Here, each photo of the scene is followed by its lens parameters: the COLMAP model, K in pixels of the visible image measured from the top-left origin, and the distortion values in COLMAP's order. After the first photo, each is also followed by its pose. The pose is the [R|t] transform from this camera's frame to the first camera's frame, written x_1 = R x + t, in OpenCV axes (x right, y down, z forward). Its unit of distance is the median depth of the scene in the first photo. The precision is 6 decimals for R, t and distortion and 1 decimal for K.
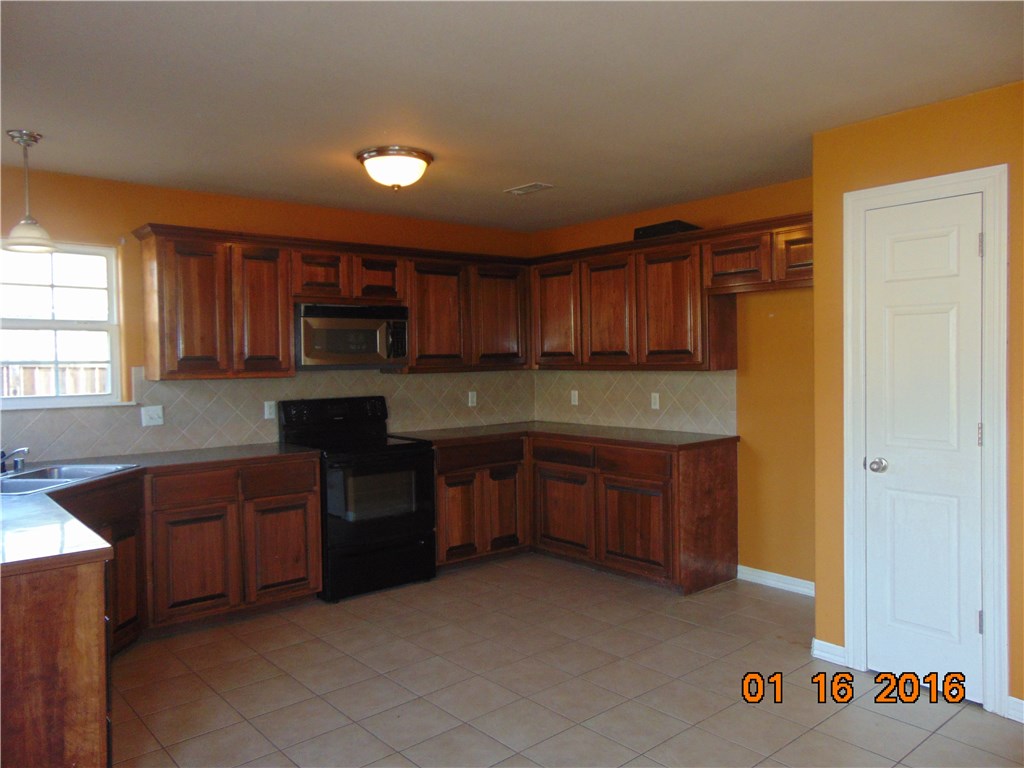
lens RADIAL K [[767.4, 0, 513.2], [0, 767.4, 378.0], [0, 0, 1]] dist [-0.015060, 0.043757]
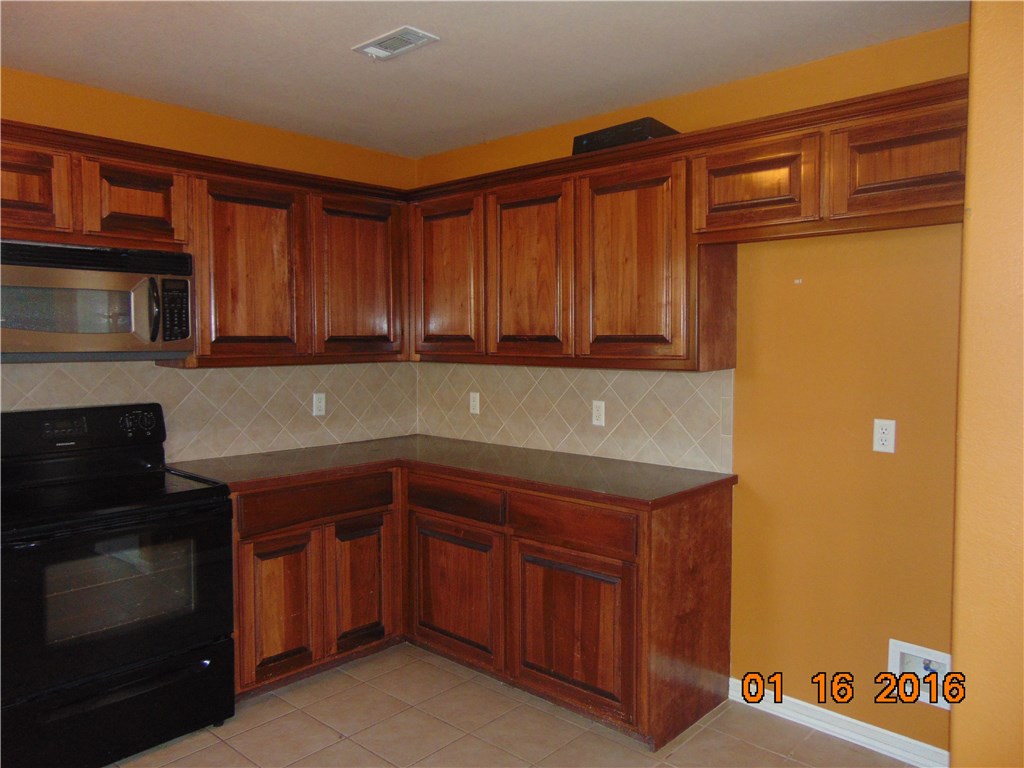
lens RADIAL K [[767.4, 0, 514.7], [0, 767.4, 381.1], [0, 0, 1]] dist [-0.015060, 0.043757]
pose [[0.991611, 0.008072, 0.129009, 0.033161], [-0.011821, 0.999529, 0.028321, -0.015620], [-0.128720, -0.029609, 0.991239, 0.390155]]
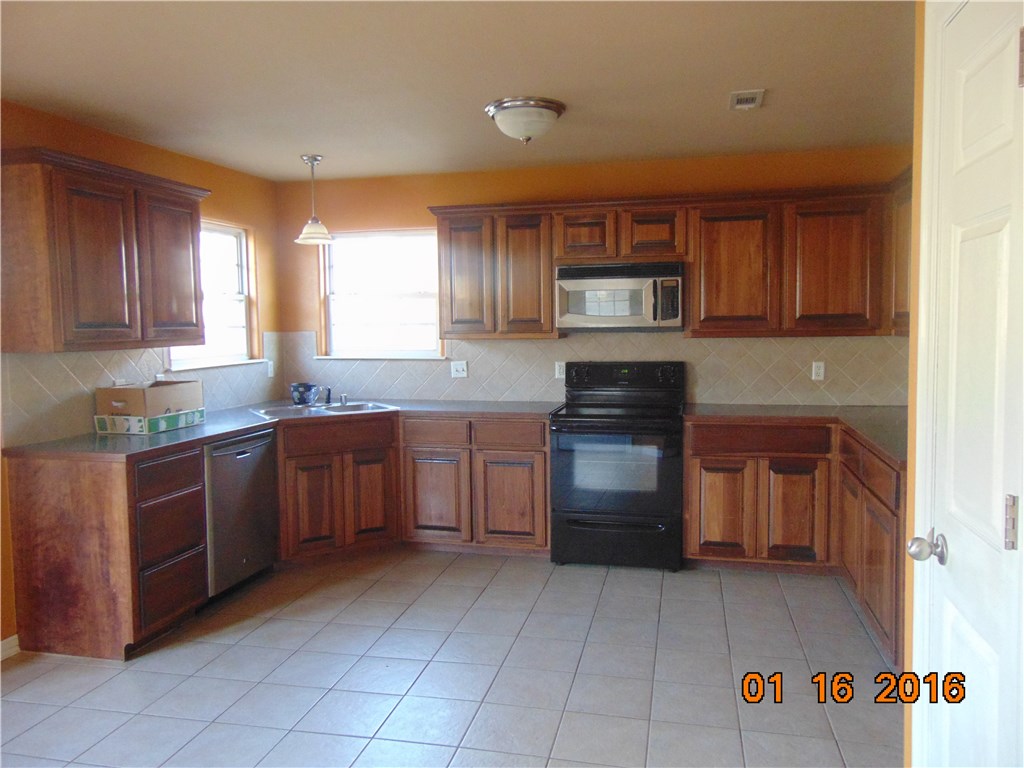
lens RADIAL K [[767.4, 0, 502.1], [0, 767.4, 377.5], [0, 0, 1]] dist [-0.015060, 0.043757]
pose [[0.592883, 0.061585, -0.802930, 0.462706], [-0.018341, 0.997845, 0.062992, -0.012226], [0.805080, -0.022620, 0.592735, 0.312807]]
